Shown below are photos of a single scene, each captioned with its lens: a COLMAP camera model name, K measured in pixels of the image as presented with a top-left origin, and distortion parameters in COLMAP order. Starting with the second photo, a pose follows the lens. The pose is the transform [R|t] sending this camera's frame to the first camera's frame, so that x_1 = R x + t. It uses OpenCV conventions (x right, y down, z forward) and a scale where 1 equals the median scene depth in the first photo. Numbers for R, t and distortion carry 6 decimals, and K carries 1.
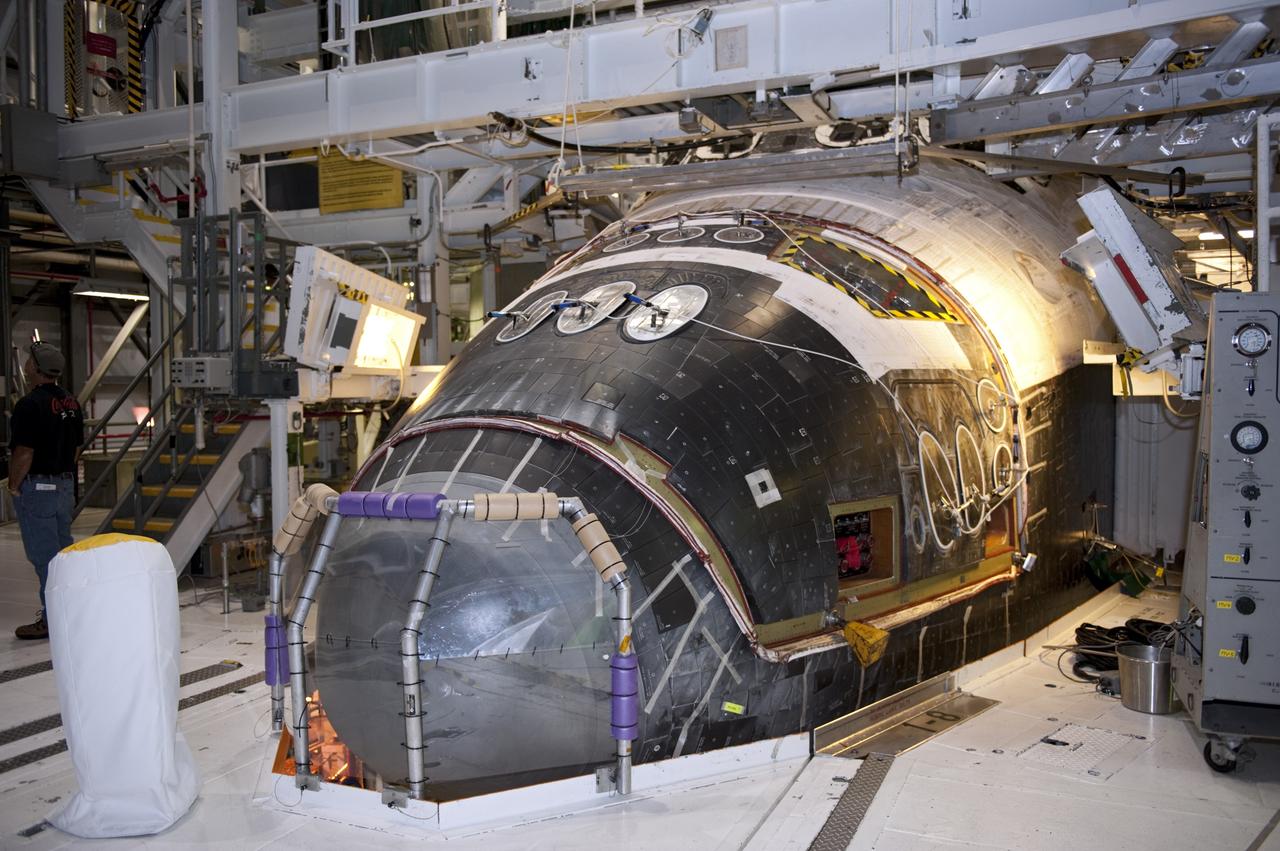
lens RADIAL K [[1045.8, 0, 638.8], [0, 1045.8, 425.7], [0, 0, 1]] dist [-0.012221, -0.009073]
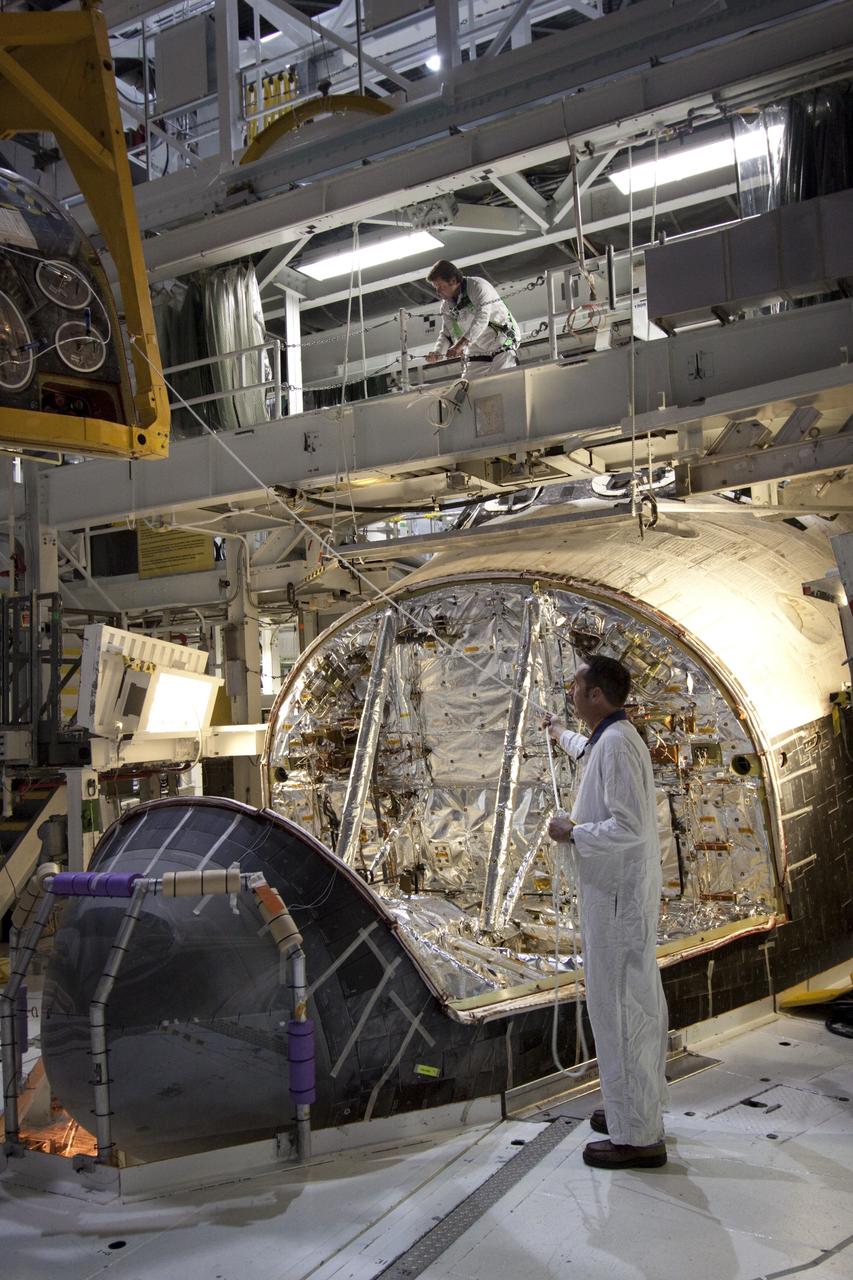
lens RADIAL K [[1105.8, 0, 440.5], [0, 1105.8, 625.7], [0, 0, 1]] dist [0.005629, 0.027308]
pose [[0.994868, -0.047895, -0.089132, 0.145267], [0.037333, 0.992476, -0.116610, -0.026836], [0.094046, 0.112684, 0.989170, -0.092631]]
